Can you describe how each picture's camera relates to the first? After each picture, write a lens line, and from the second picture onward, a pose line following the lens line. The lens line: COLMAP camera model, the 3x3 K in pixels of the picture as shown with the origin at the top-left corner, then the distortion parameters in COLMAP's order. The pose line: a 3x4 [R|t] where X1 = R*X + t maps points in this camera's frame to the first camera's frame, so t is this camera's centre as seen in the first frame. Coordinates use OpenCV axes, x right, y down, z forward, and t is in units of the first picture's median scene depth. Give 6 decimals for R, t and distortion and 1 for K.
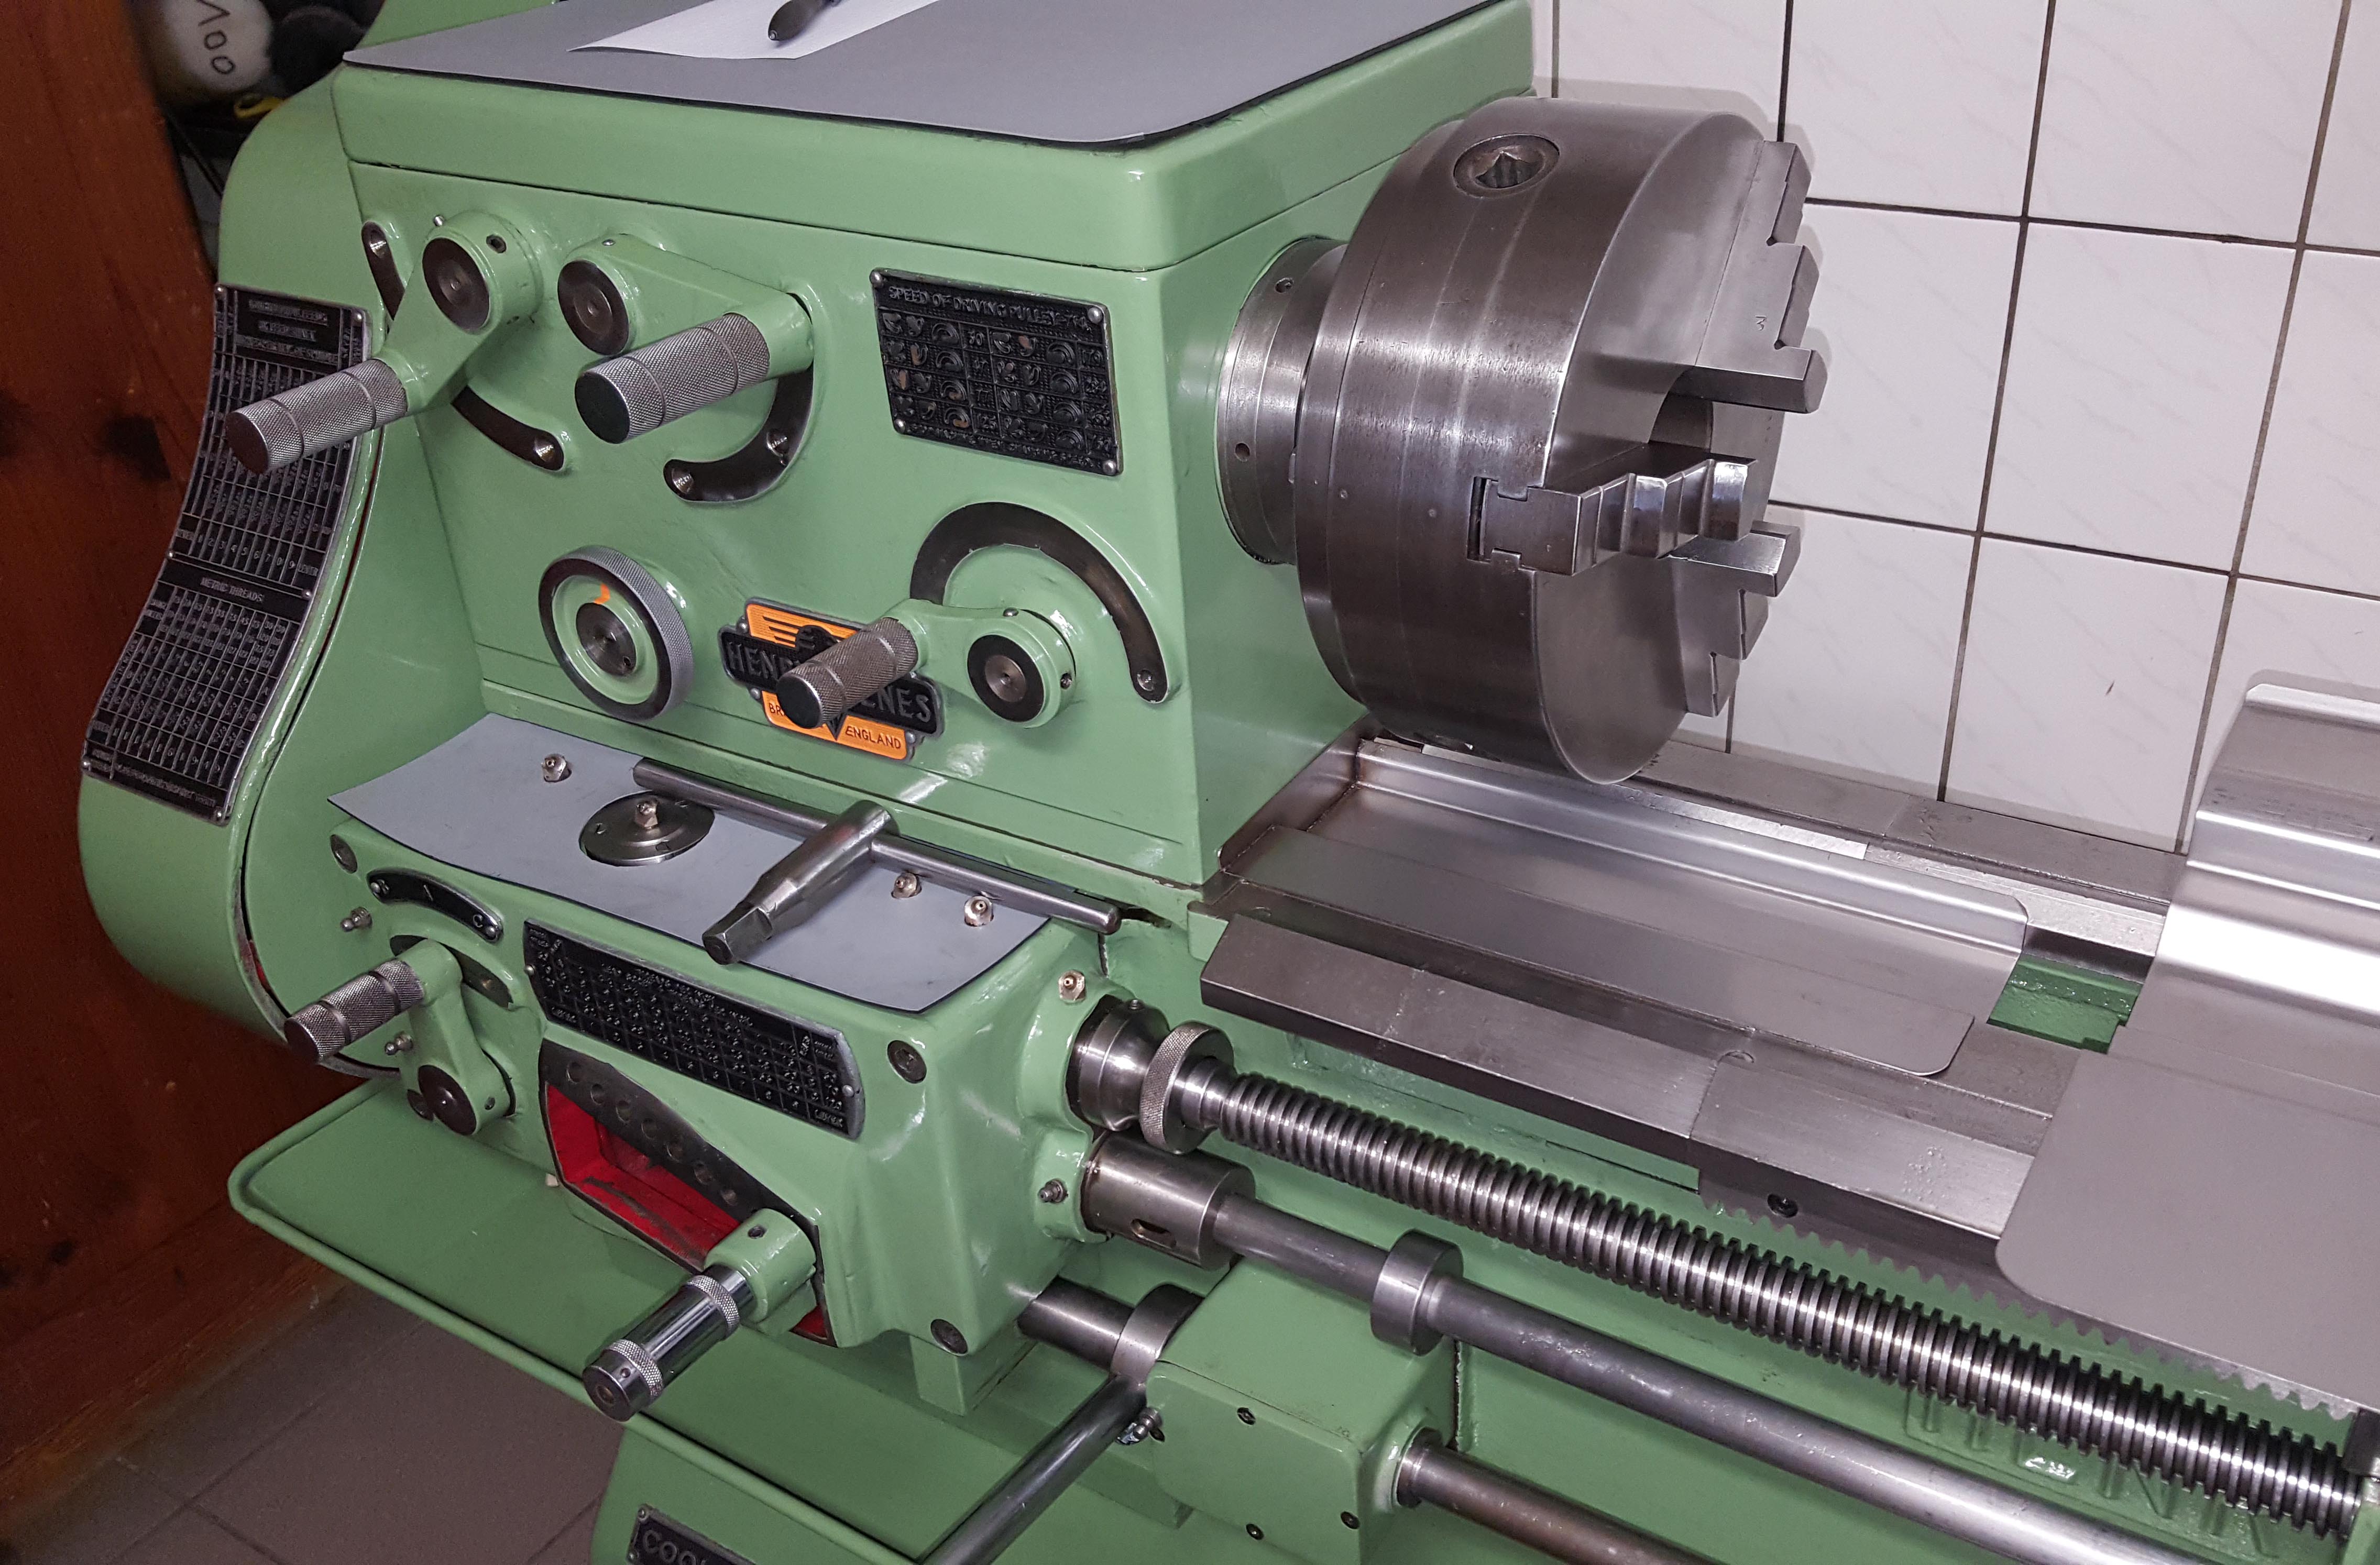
lens RADIAL K [[2099.1, 0, 1312.4], [0, 2099.1, 839.6], [0, 0, 1]] dist [0.154122, -0.296349]
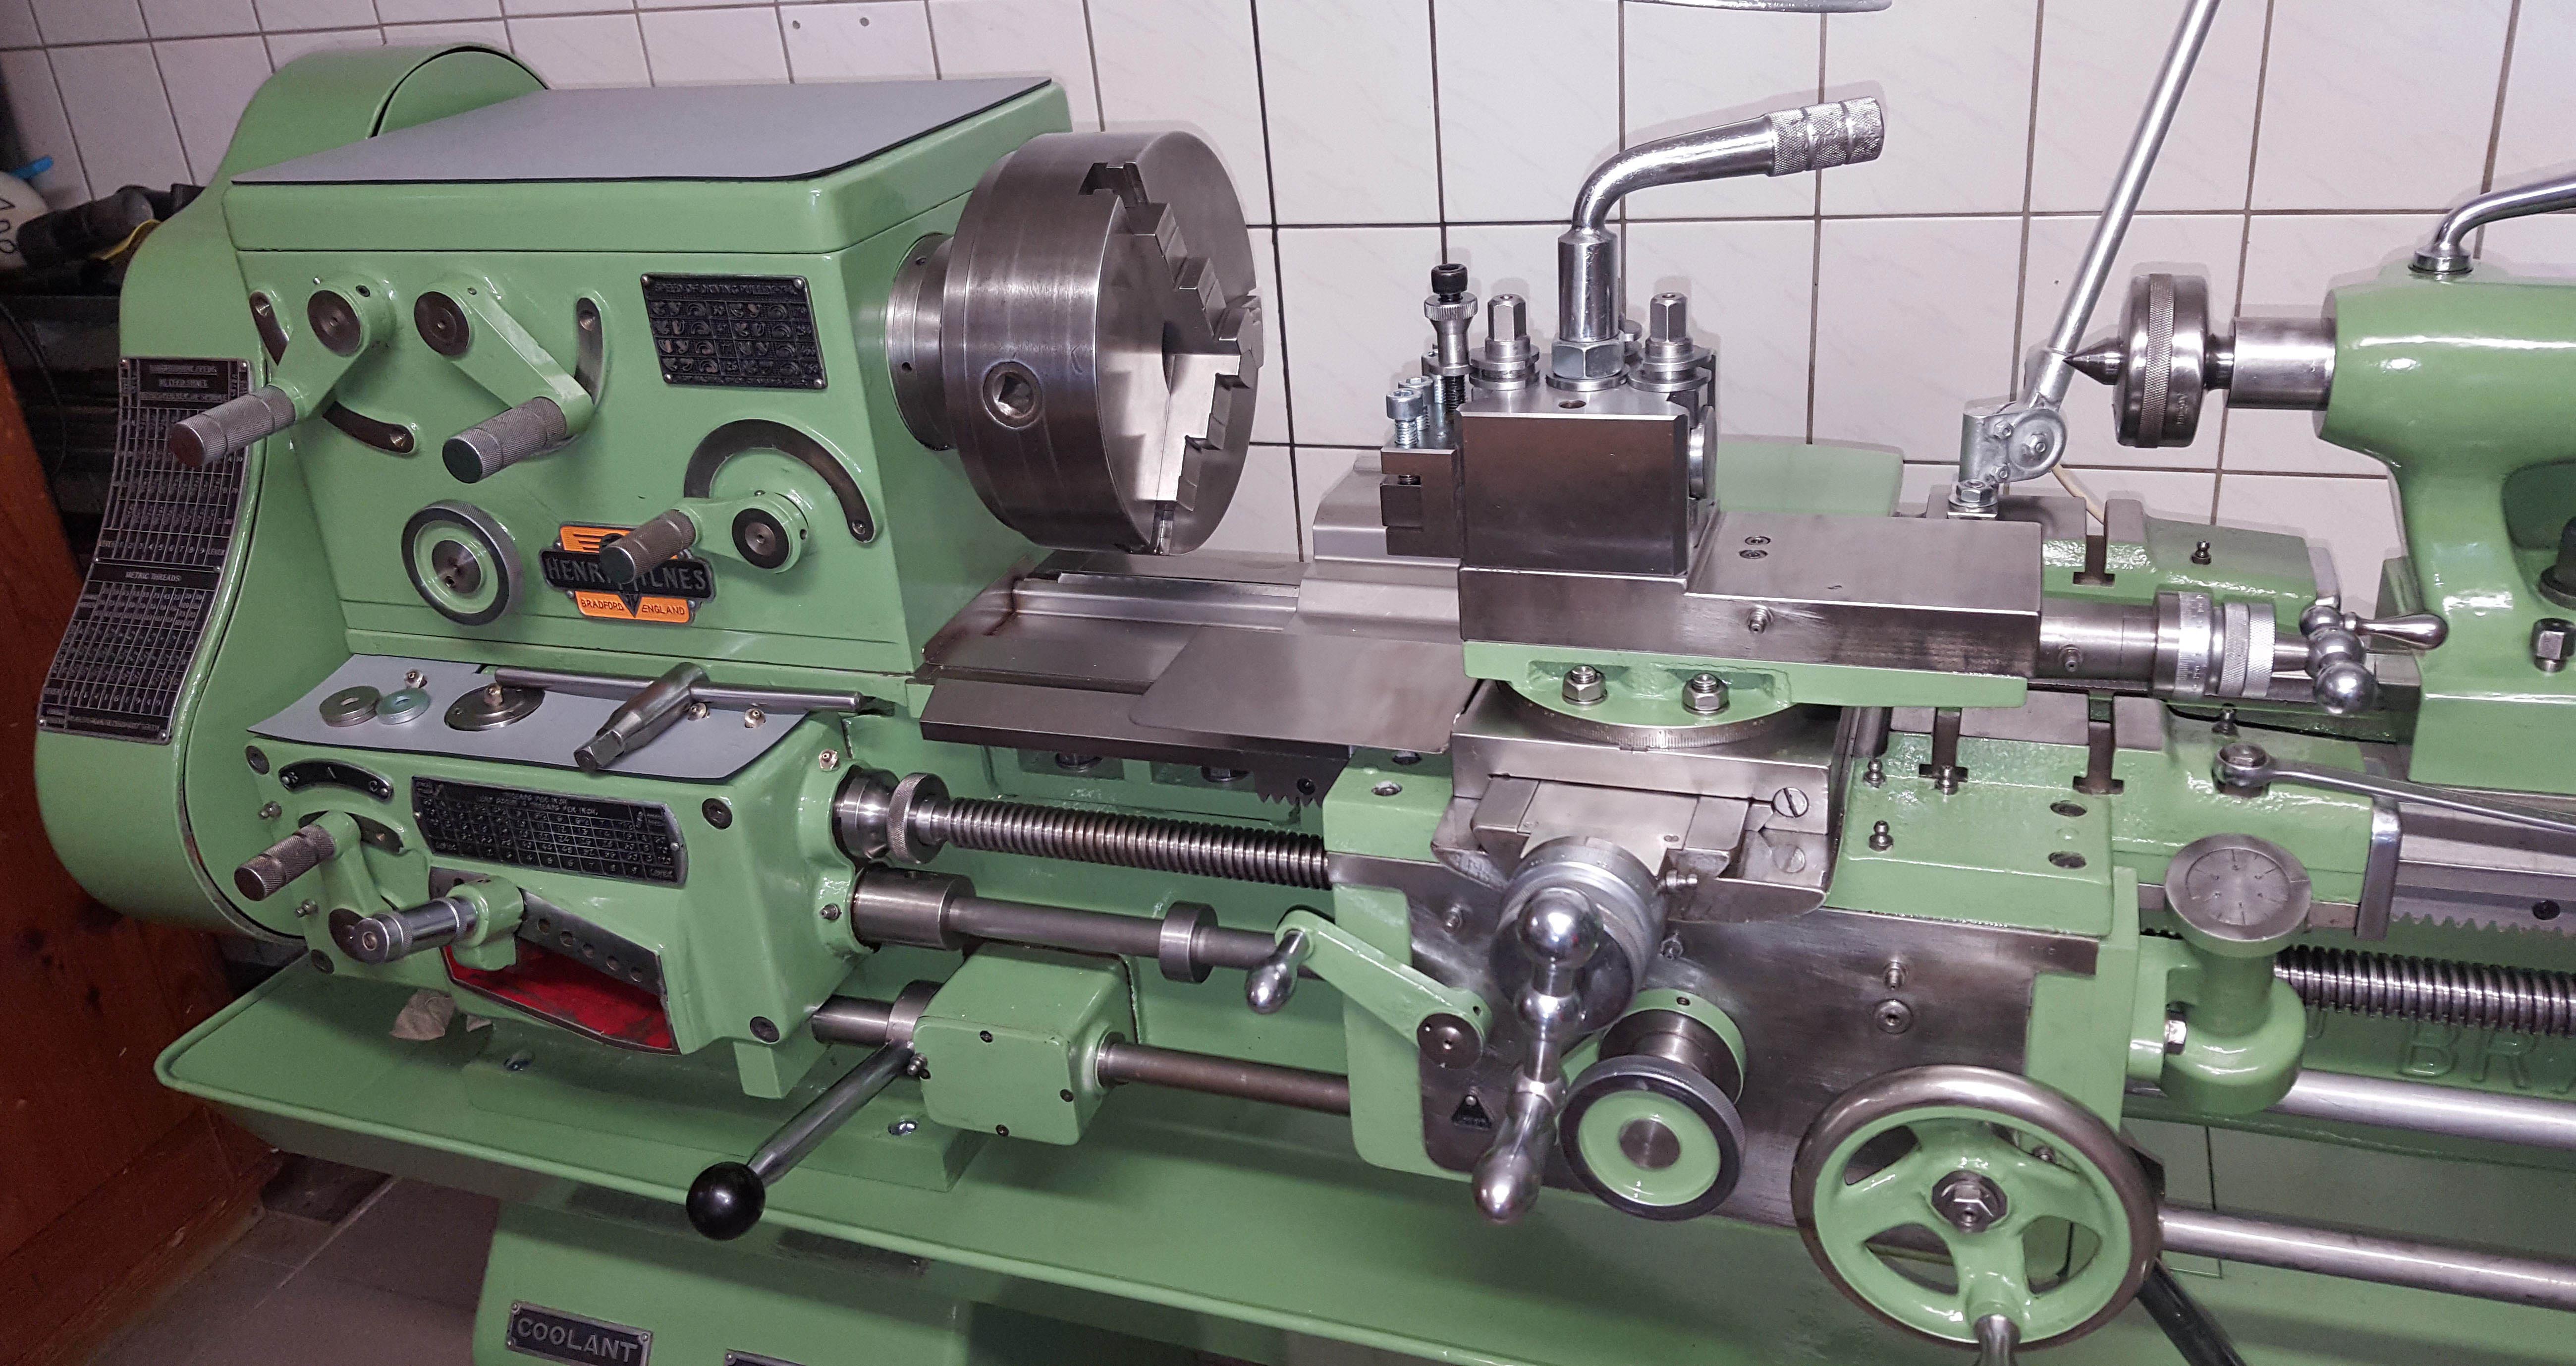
lens RADIAL K [[1987.0, 0, 1288.0], [0, 1987.0, 683.0], [0, 0, 1]] dist [0.110939, -0.188473]
pose [[0.982069, -0.117608, 0.147342, -0.001595], [0.133471, 0.985703, -0.102832, 0.196774], [-0.133142, 0.120654, 0.983726, -0.372237]]
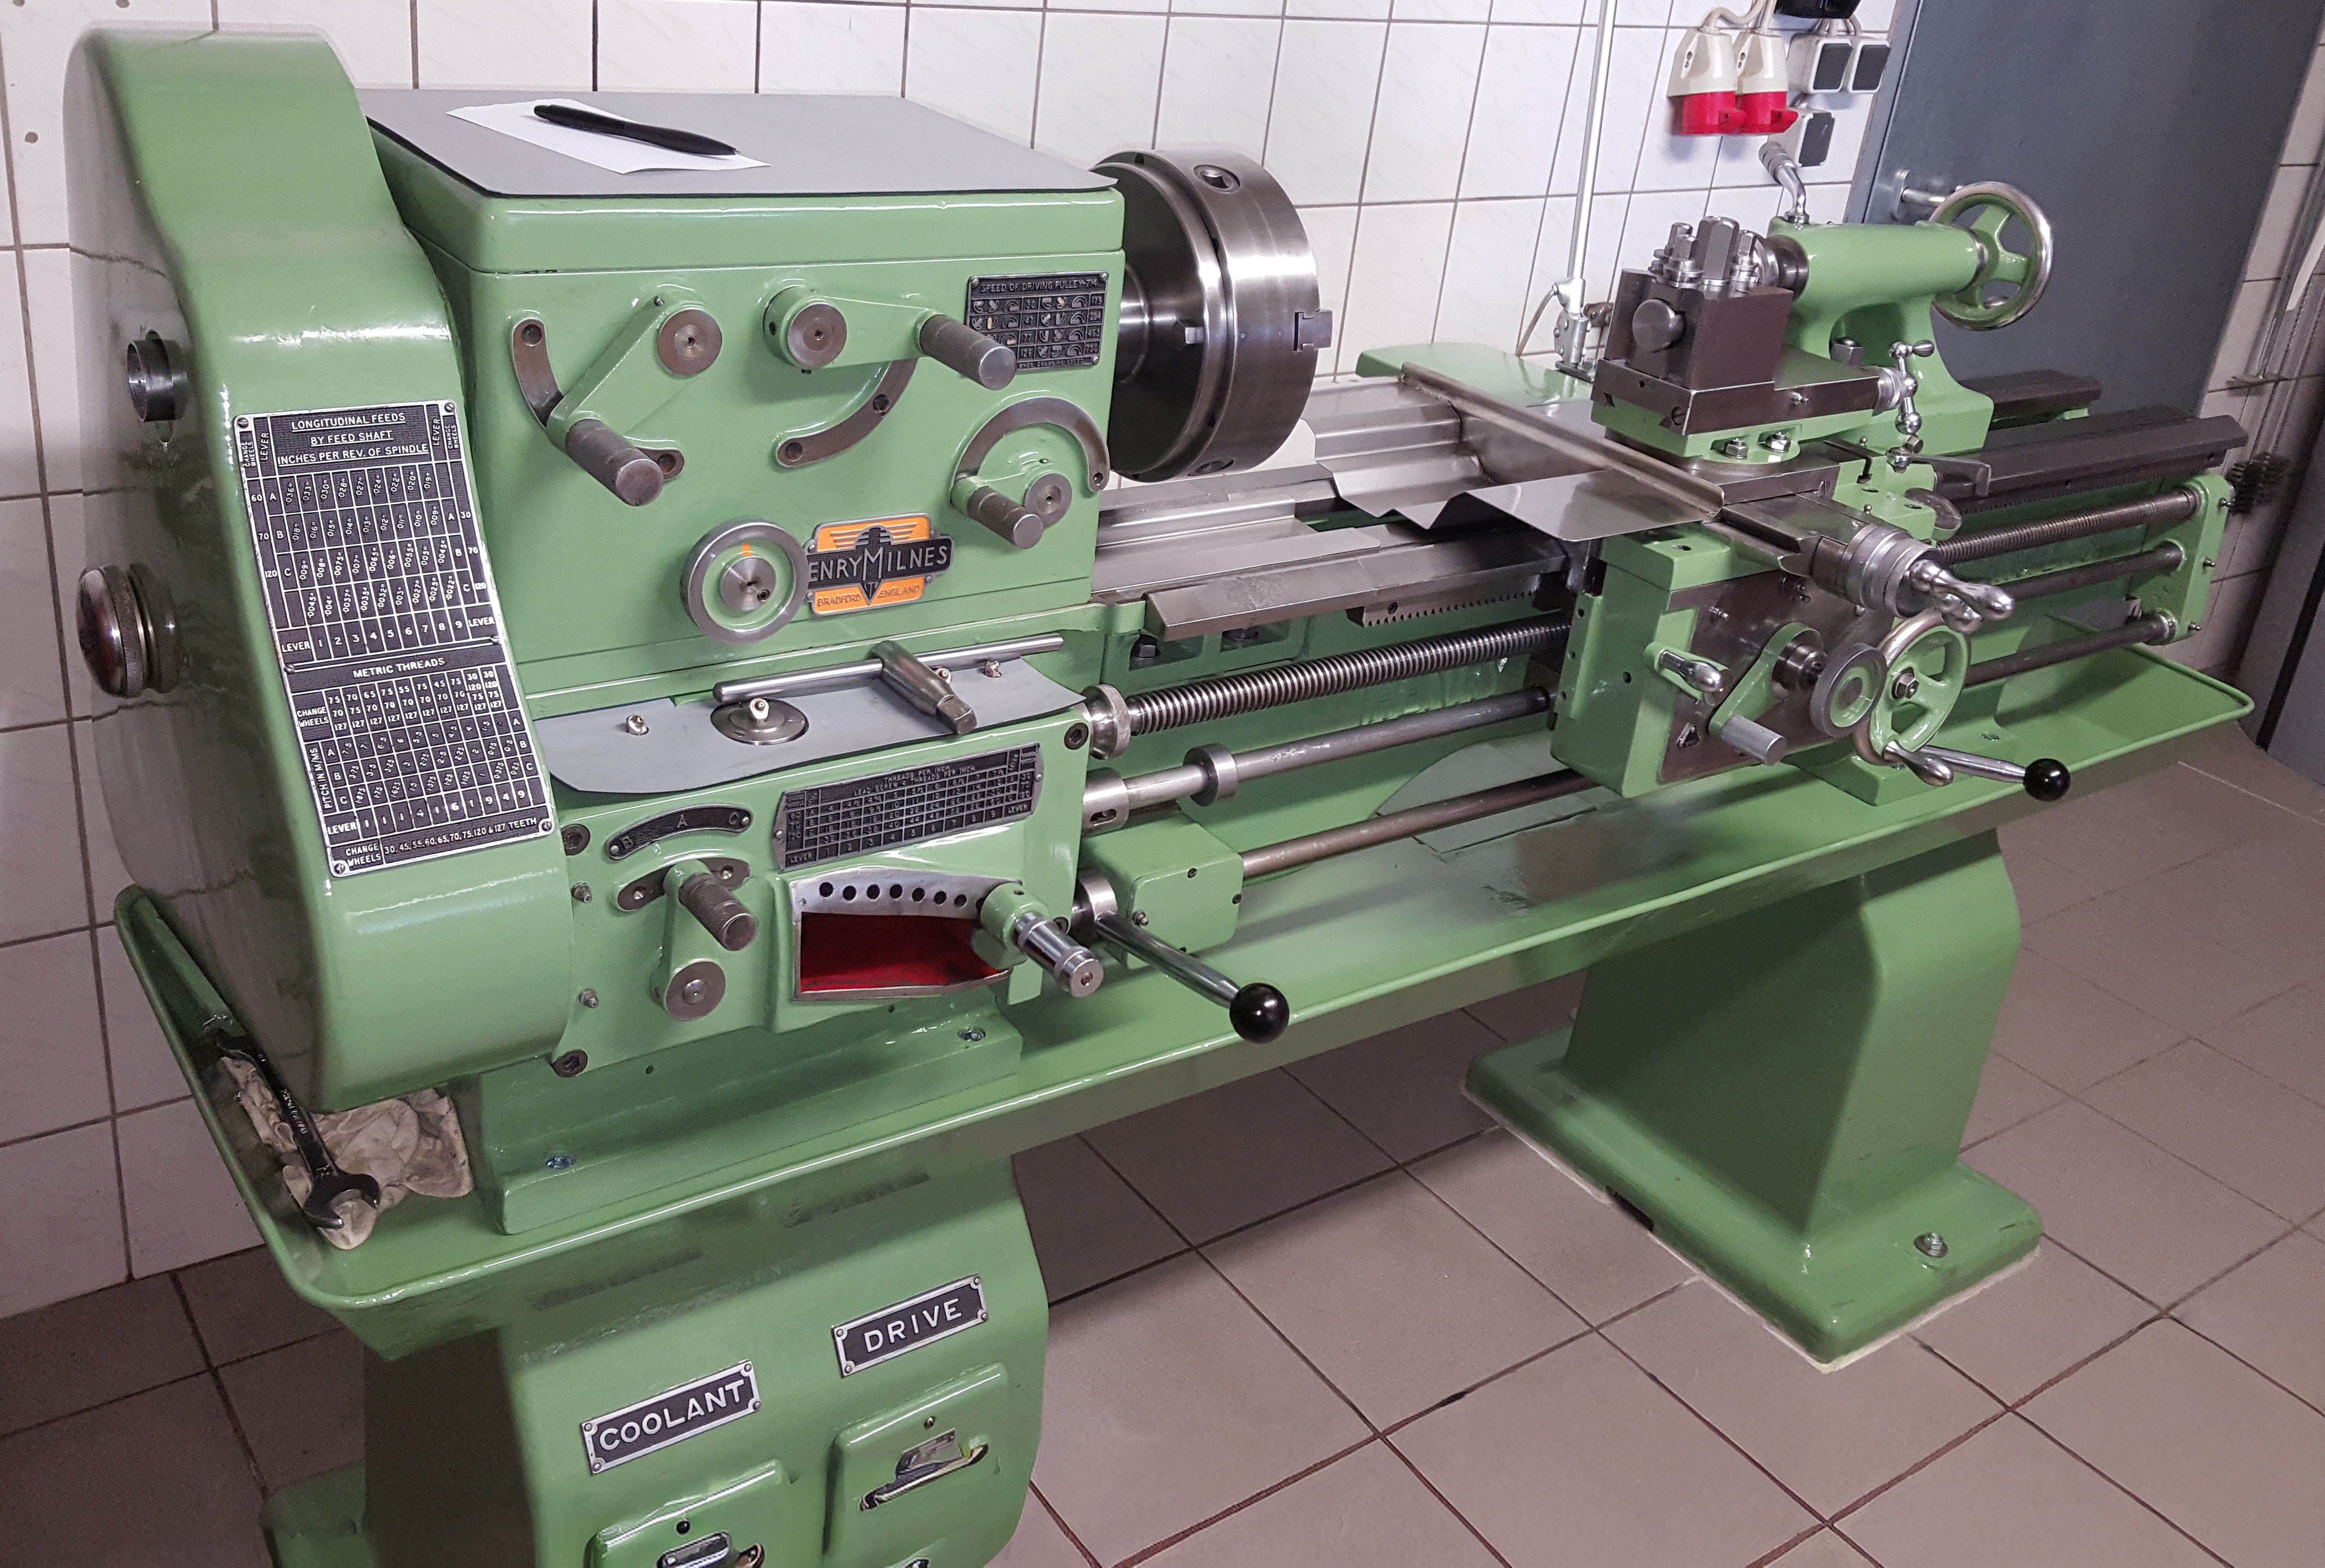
lens RADIAL K [[2051.1, 0, 1167.0], [0, 2051.1, 715.6], [0, 0, 1]] dist [0.193560, -0.446256]
pose [[0.389860, -0.308038, 0.867826, -1.484071], [0.368165, 0.915939, 0.159723, -0.136322], [-0.844076, 0.257233, 0.470496, 0.167333]]
